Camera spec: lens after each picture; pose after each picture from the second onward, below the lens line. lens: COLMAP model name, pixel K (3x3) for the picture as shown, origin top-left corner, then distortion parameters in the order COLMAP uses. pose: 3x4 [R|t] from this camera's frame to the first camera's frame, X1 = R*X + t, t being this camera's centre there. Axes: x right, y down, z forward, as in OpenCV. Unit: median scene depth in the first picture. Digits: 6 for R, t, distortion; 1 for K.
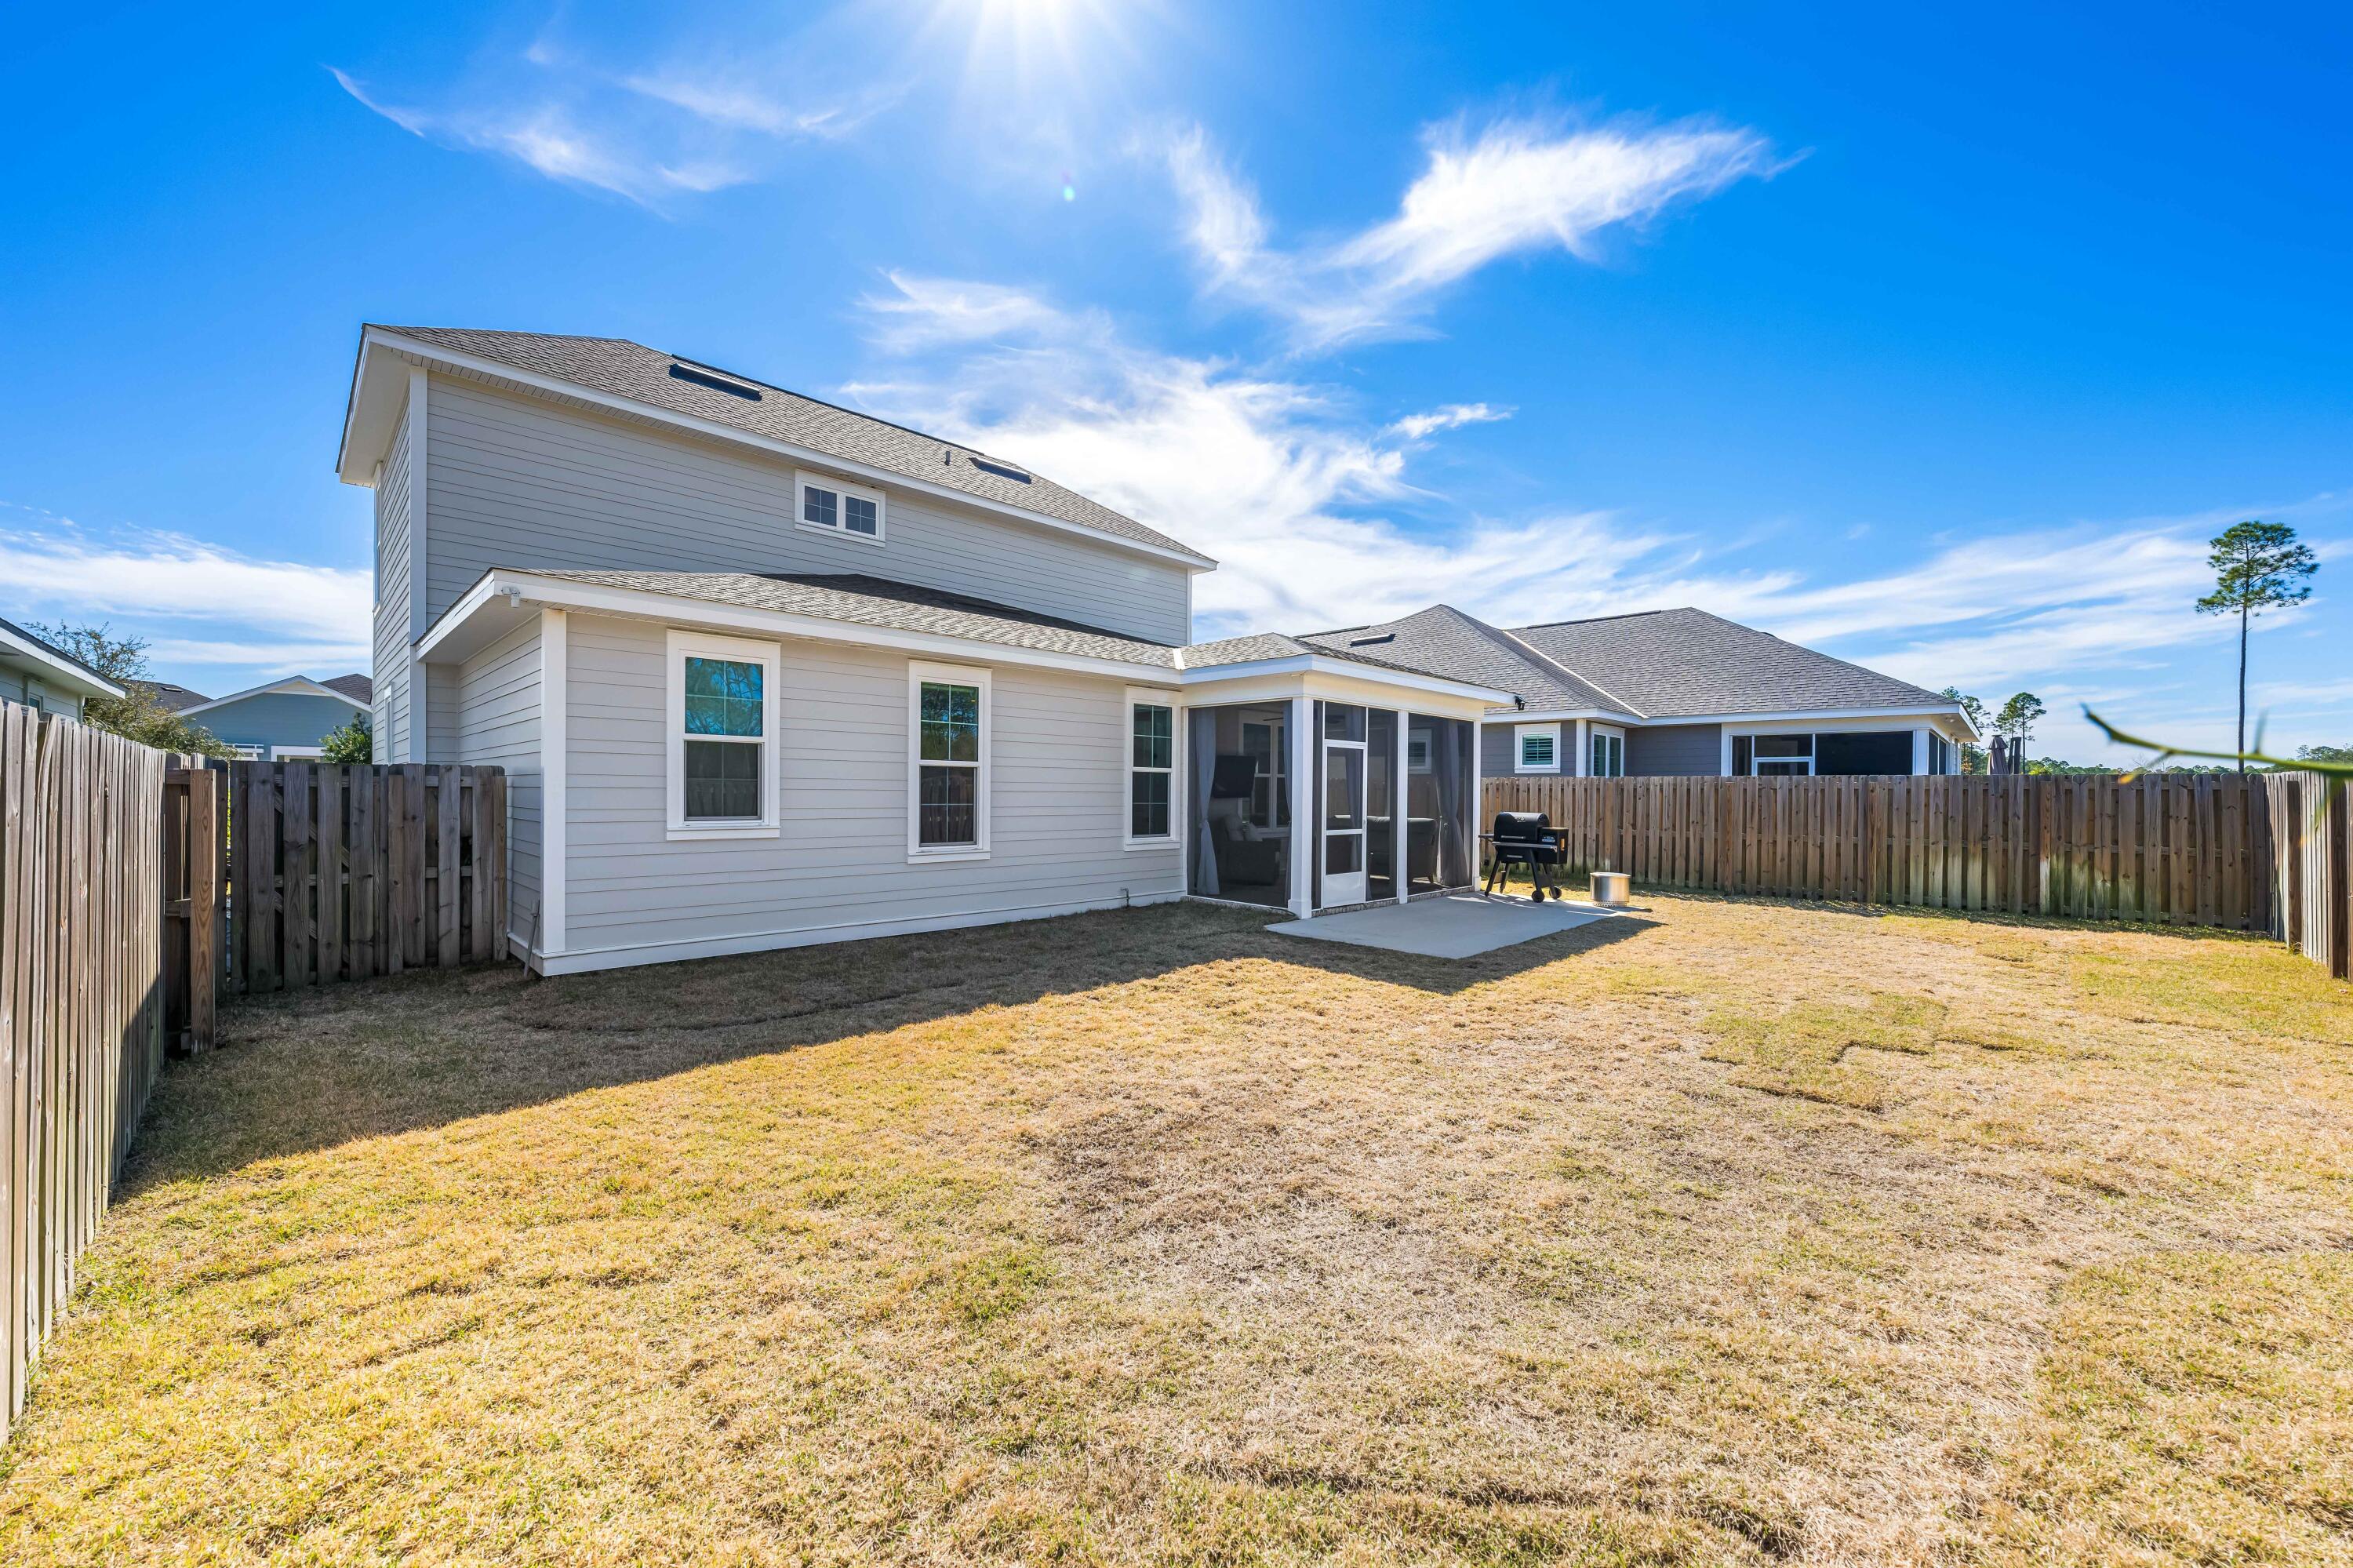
lens RADIAL K [[895.9, 0, 1170.2], [0, 895.9, 795.1], [0, 0, 1]] dist [0.000592, 0.000020]
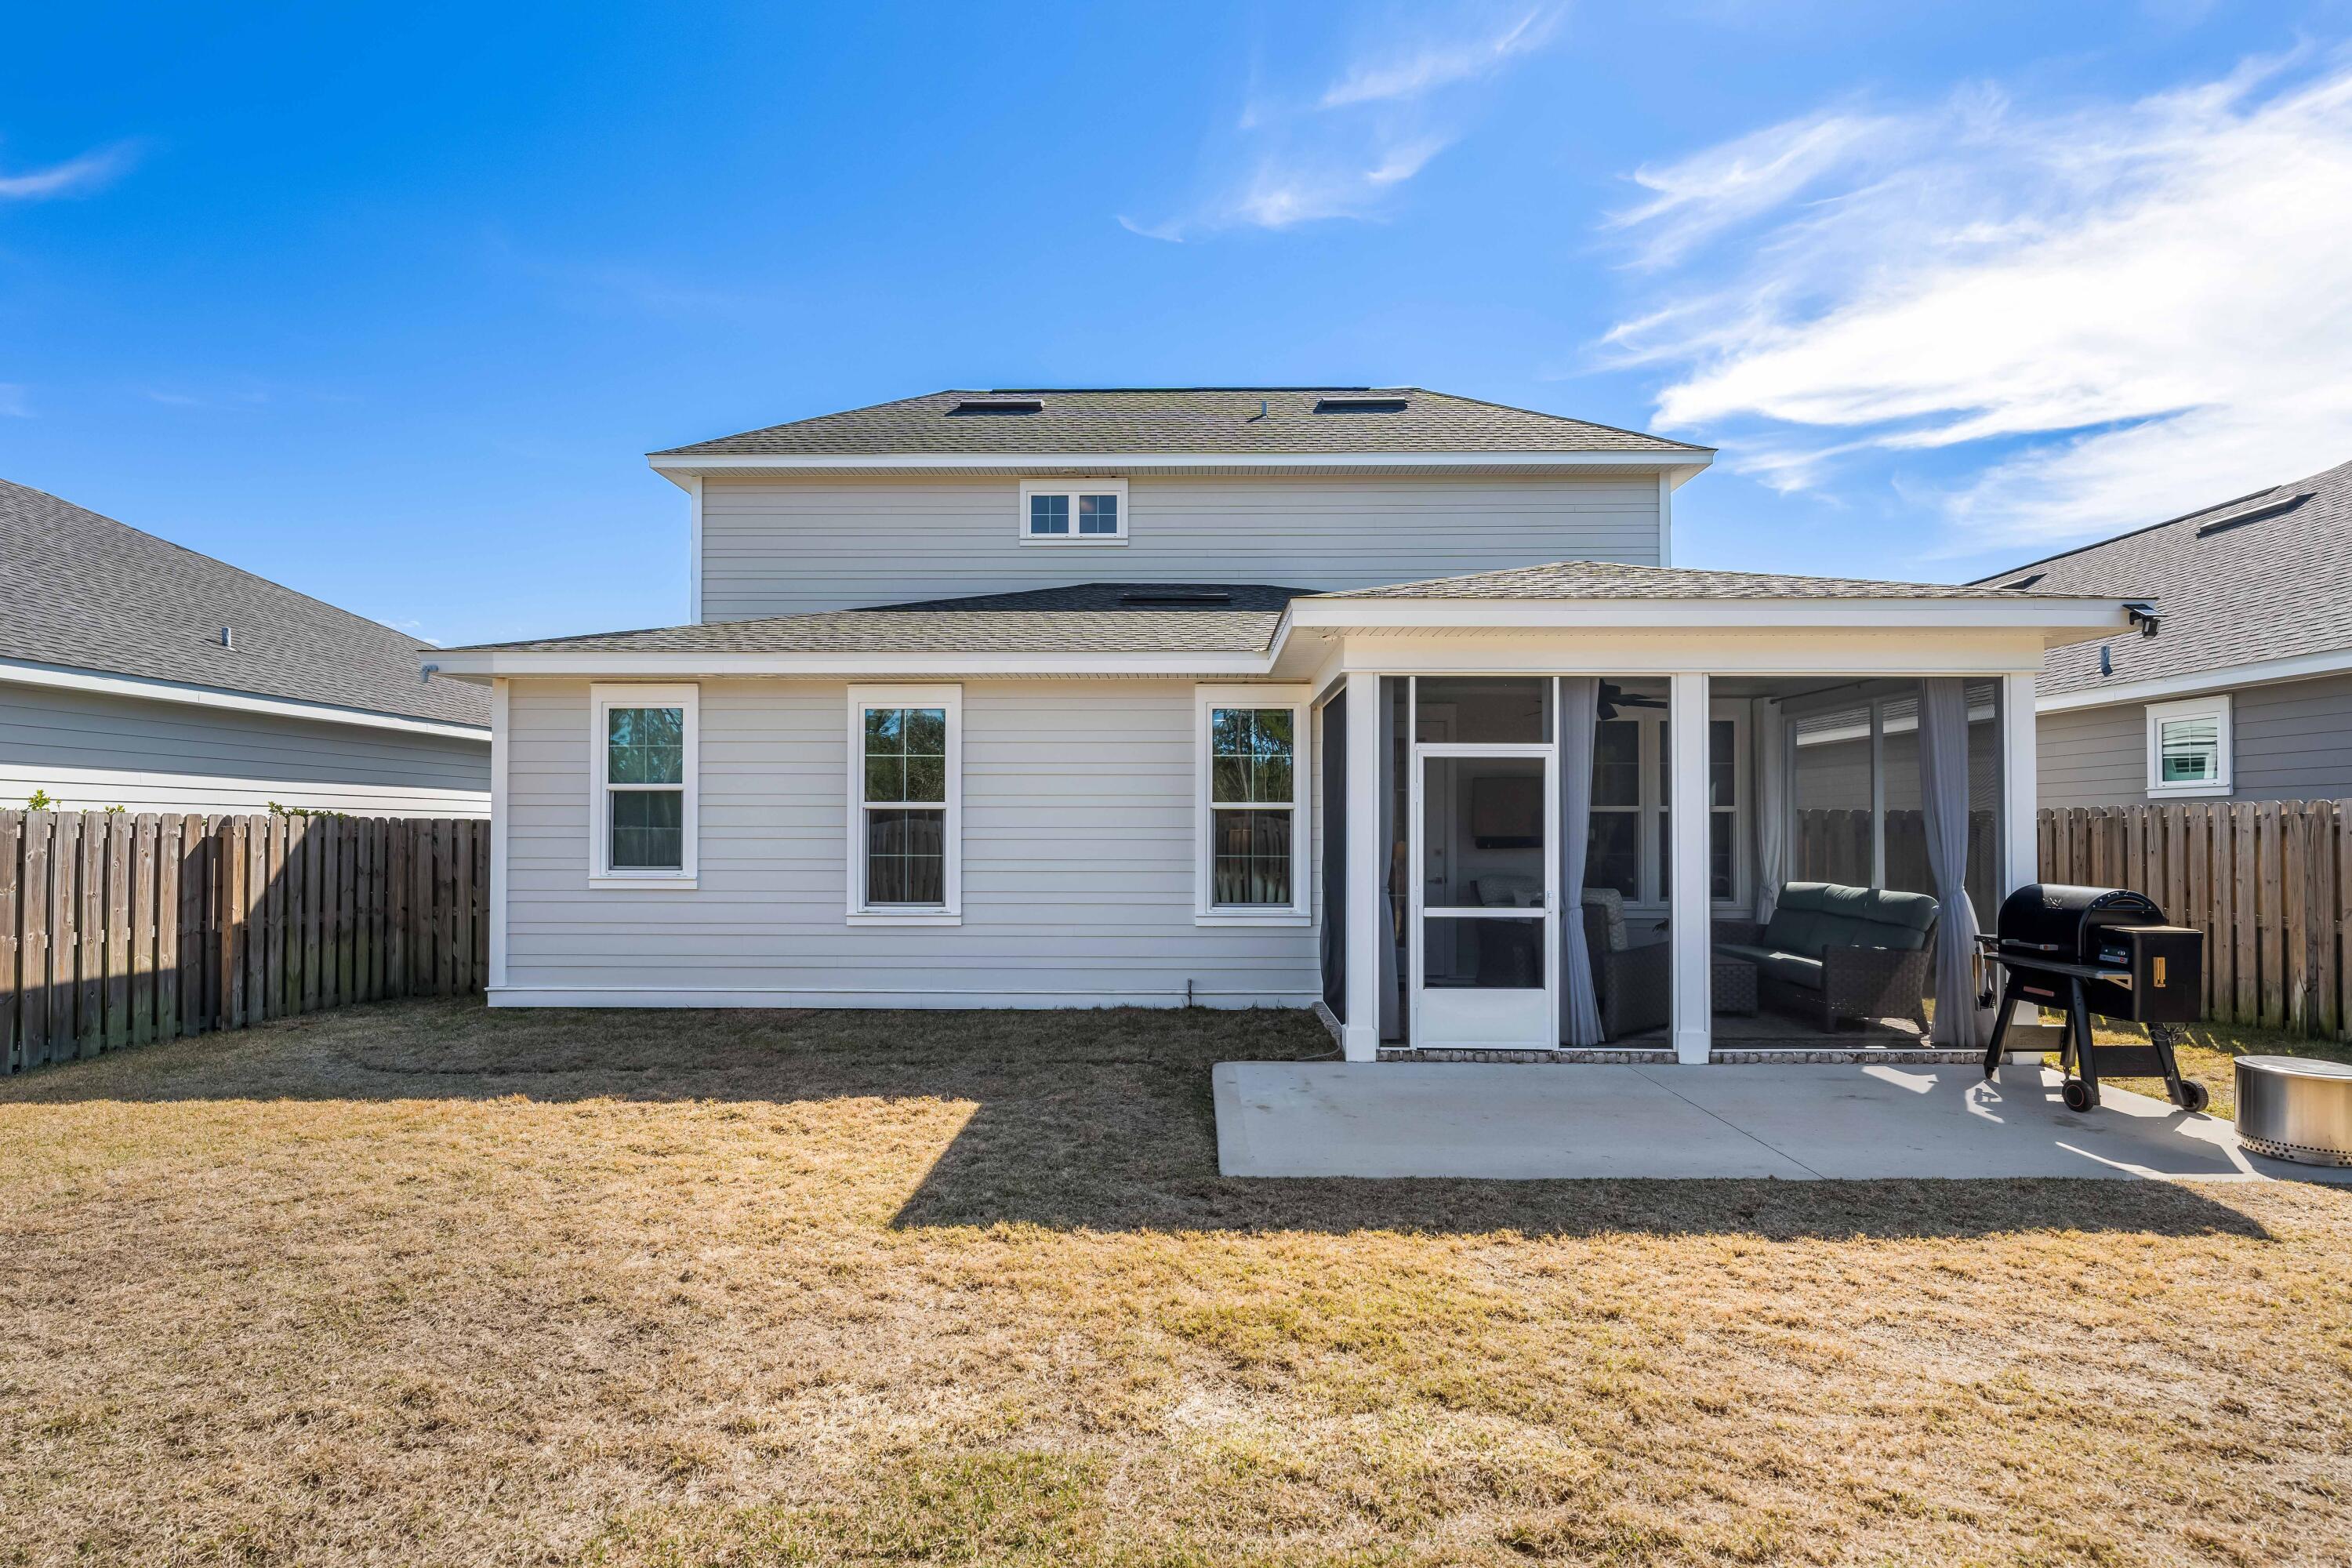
lens RADIAL K [[1085.5, 0, 1183.4], [0, 1085.5, 807.7], [0, 0, 1]] dist [0.001036, 0.000663]
pose [[0.696720, -0.022154, -0.717001, 0.511082], [0.002549, 0.999593, -0.028409, -0.003150], [0.717339, 0.017965, 0.696493, 0.393335]]
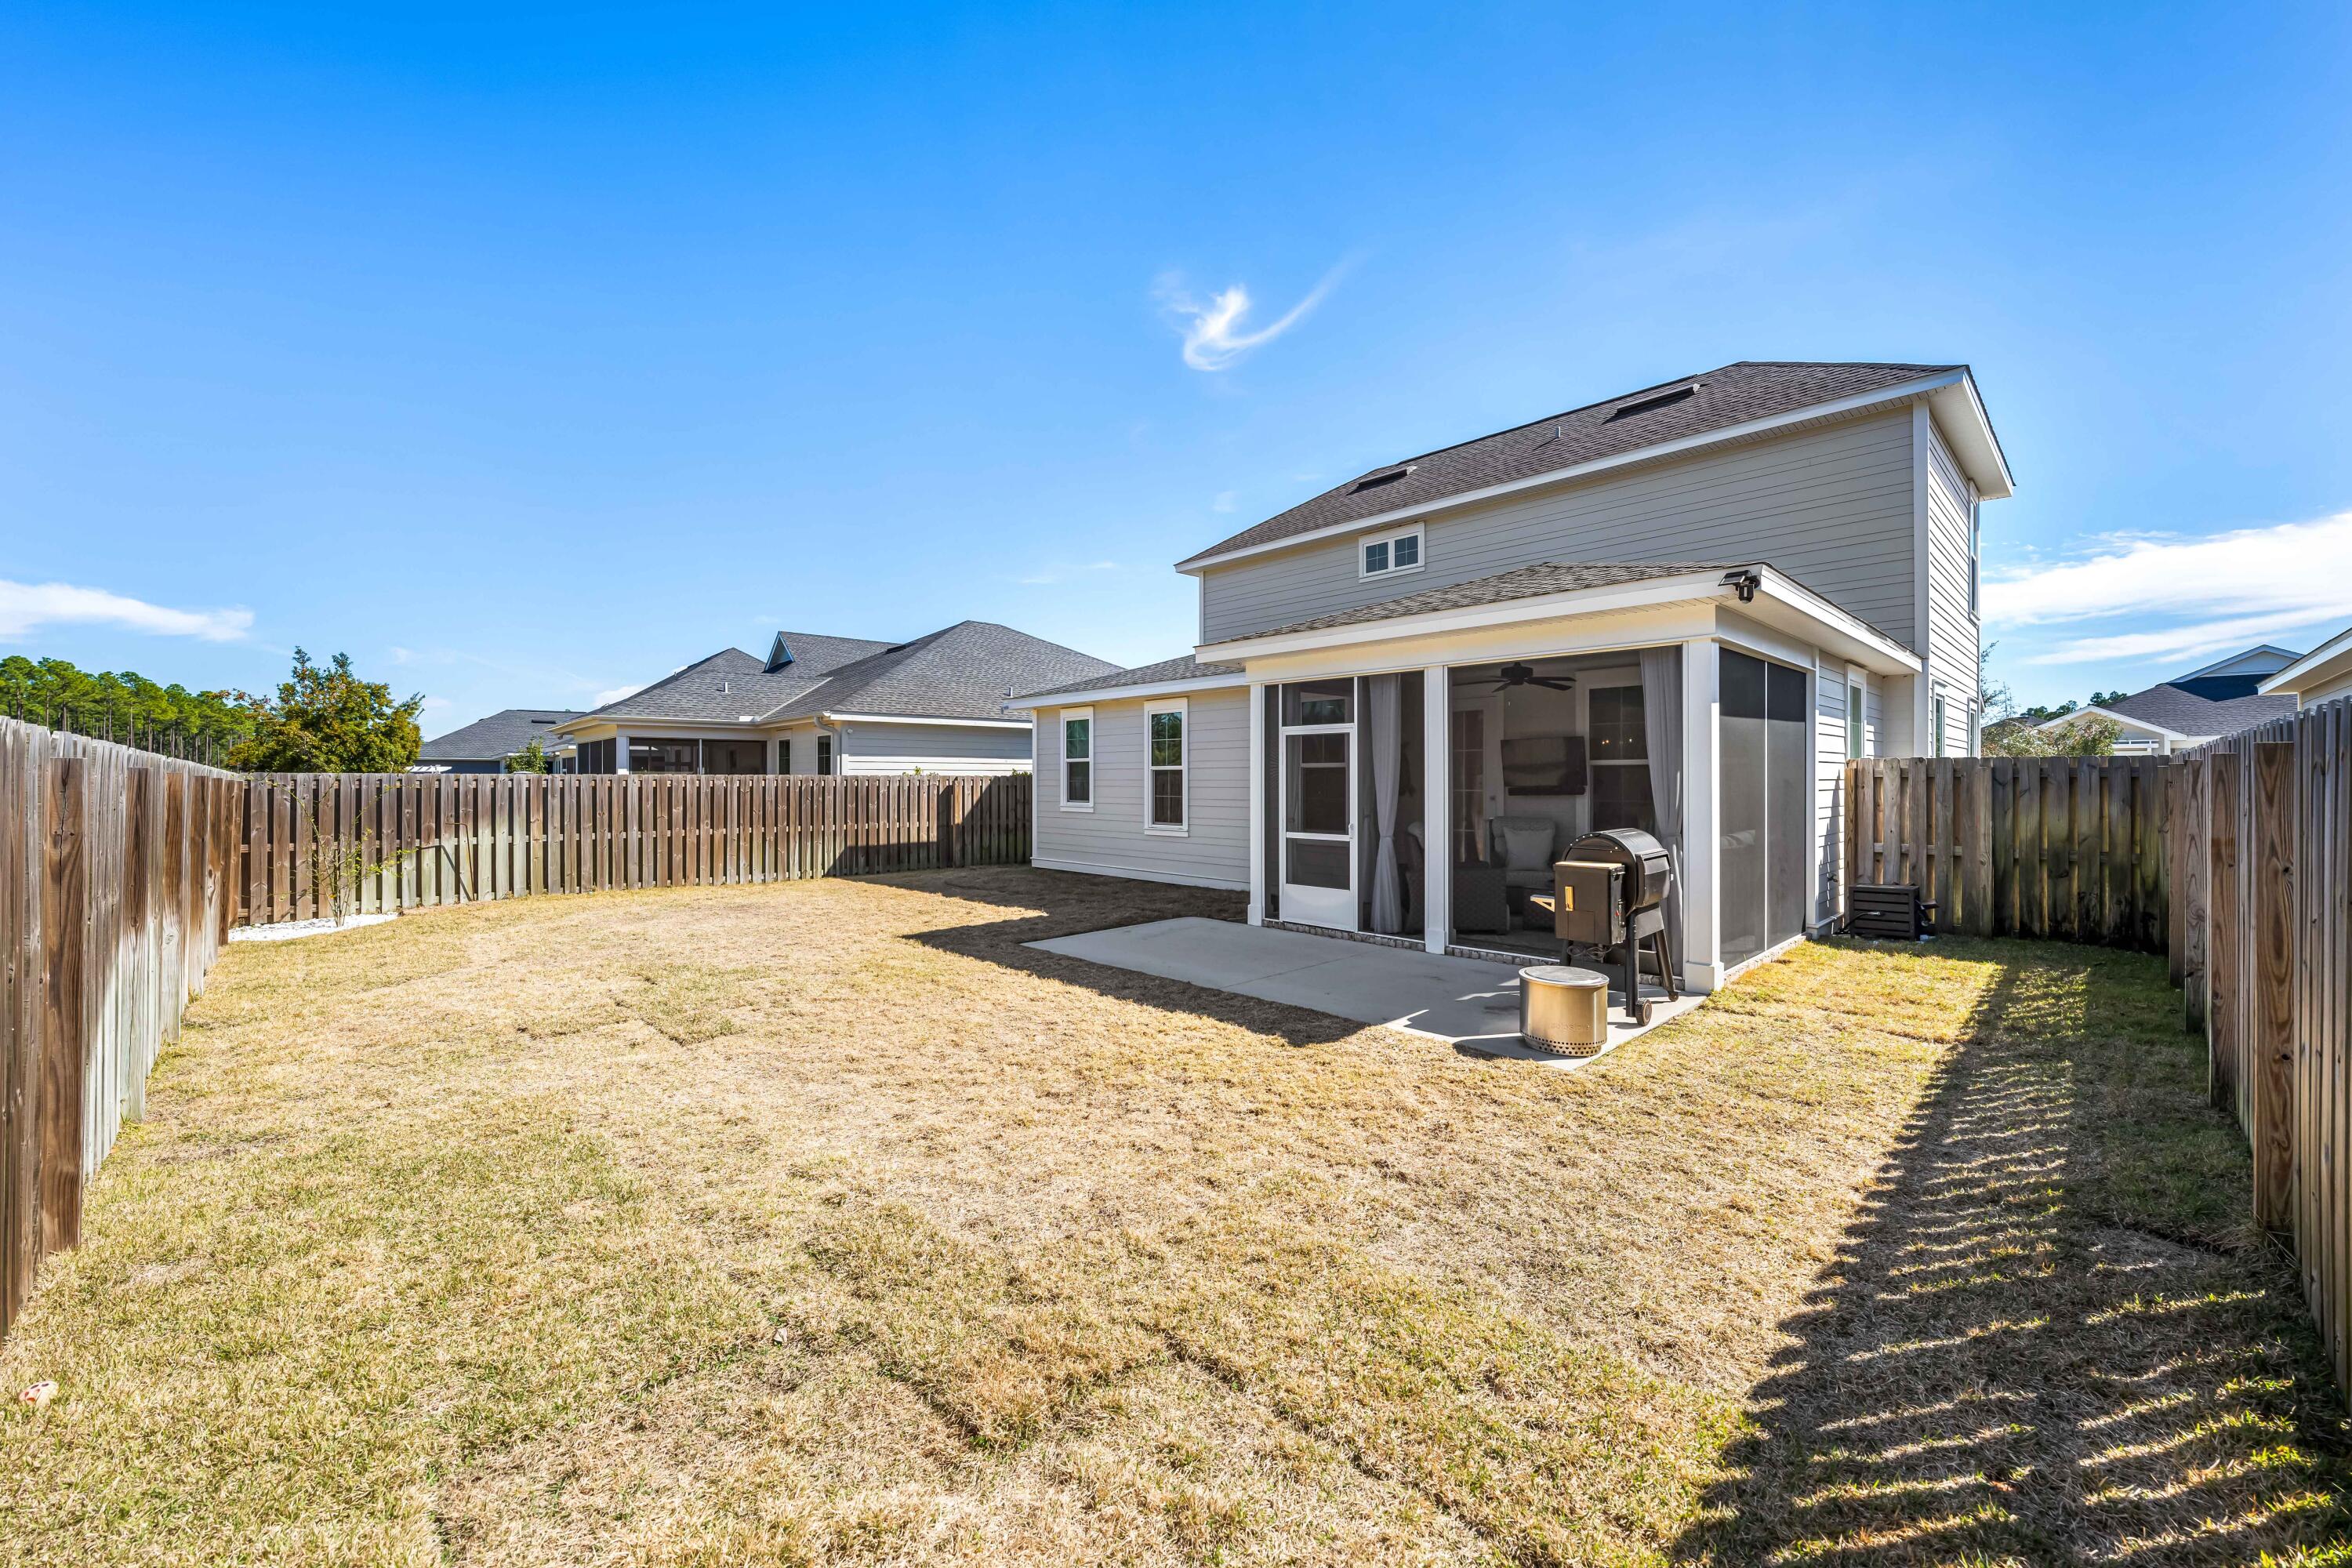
lens RADIAL K [[914.7, 0, 1217.3], [0, 914.7, 780.0], [0, 0, 1]] dist [-0.000427, -0.000072]
pose [[-0.002005, -0.007600, -0.999969, 0.975672], [-0.000264, 0.999971, -0.007600, -0.003358], [0.999998, 0.000249, -0.002007, 0.864704]]
